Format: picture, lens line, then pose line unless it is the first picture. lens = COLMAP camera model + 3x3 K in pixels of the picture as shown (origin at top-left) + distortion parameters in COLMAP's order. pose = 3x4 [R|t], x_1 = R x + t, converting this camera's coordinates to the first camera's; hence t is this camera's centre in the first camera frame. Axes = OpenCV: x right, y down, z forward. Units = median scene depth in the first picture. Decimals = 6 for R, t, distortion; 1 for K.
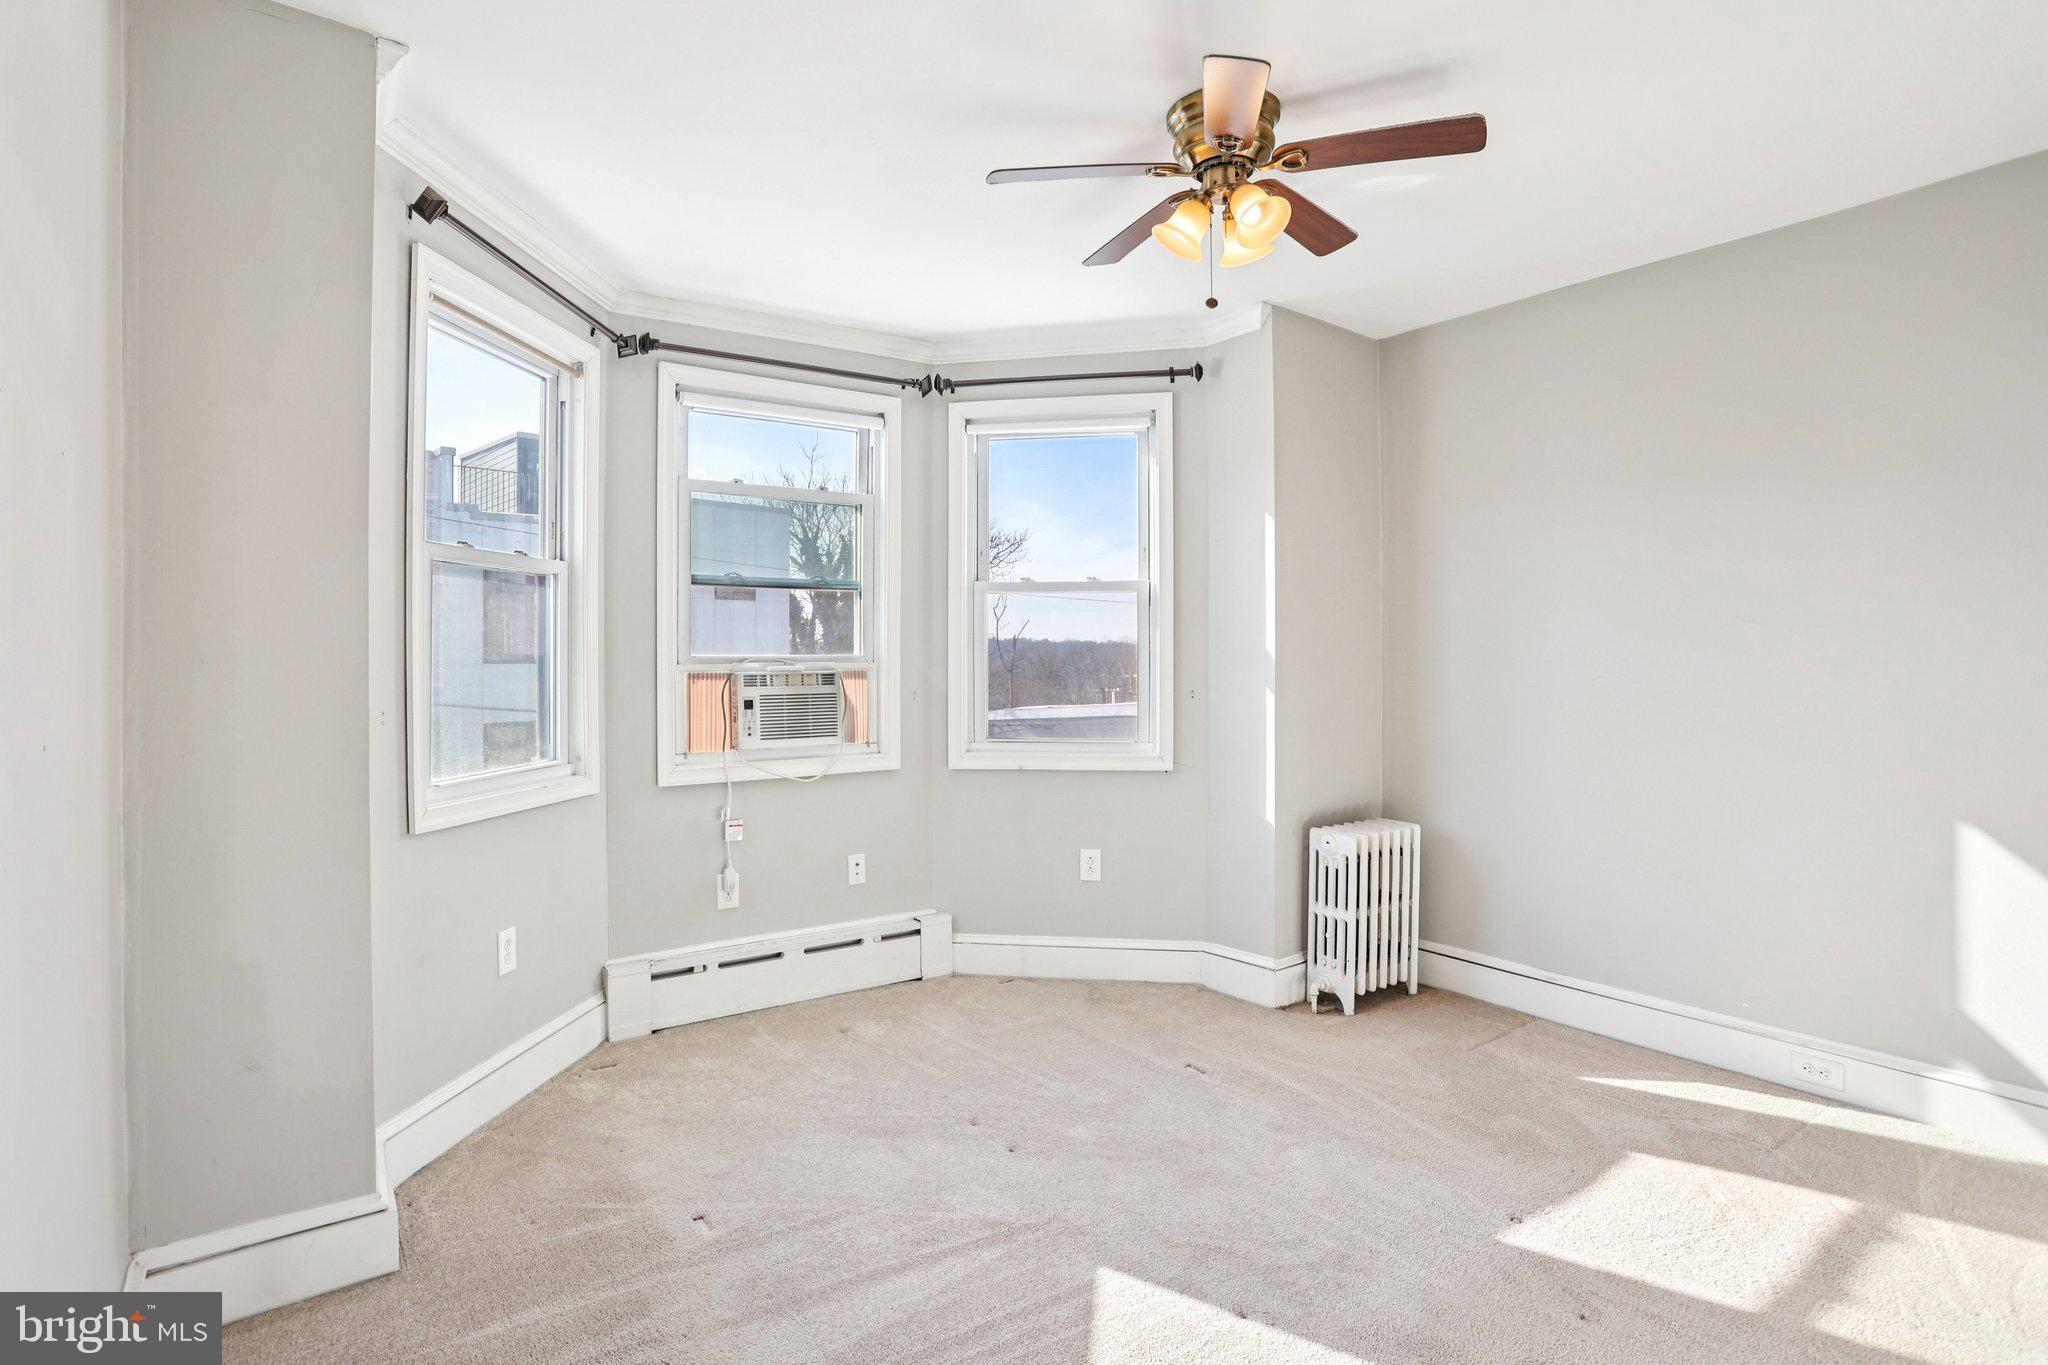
lens RADIAL K [[1029.9, 0, 1015.2], [0, 1029.9, 673.3], [0, 0, 1]] dist [-0.039410, 0.009995]
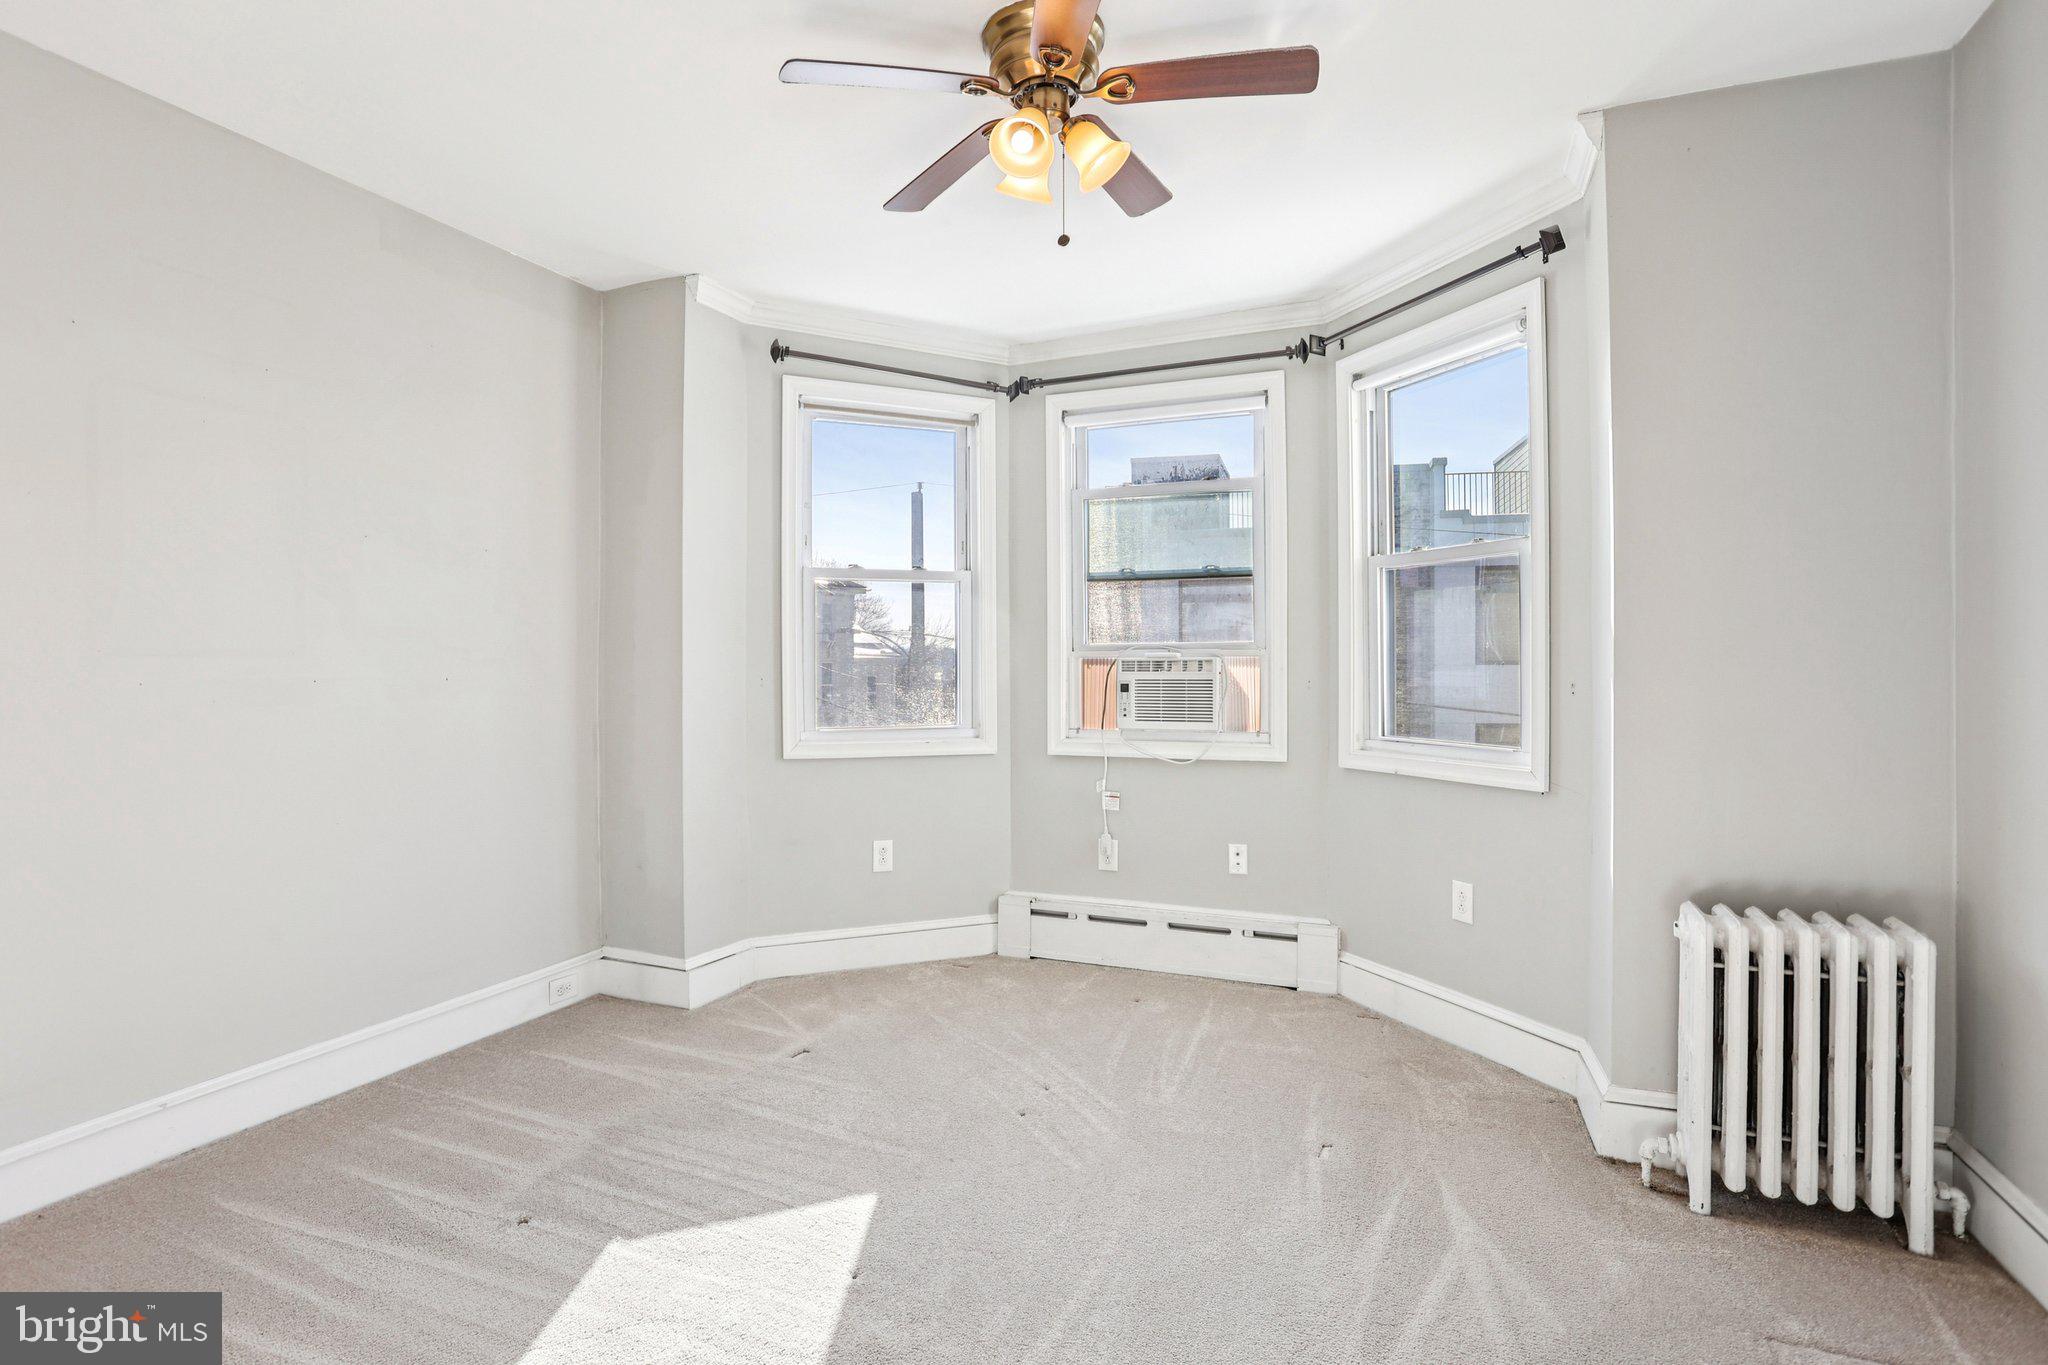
lens RADIAL K [[1029.9, 0, 1009.1], [0, 1029.9, 668.2], [0, 0, 1]] dist [-0.039410, 0.009995]
pose [[0.520590, 0.003818, -0.853798, 0.613086], [-0.011051, 0.999936, -0.002267, 0.013256], [0.853735, 0.010616, 0.520599, 0.319788]]
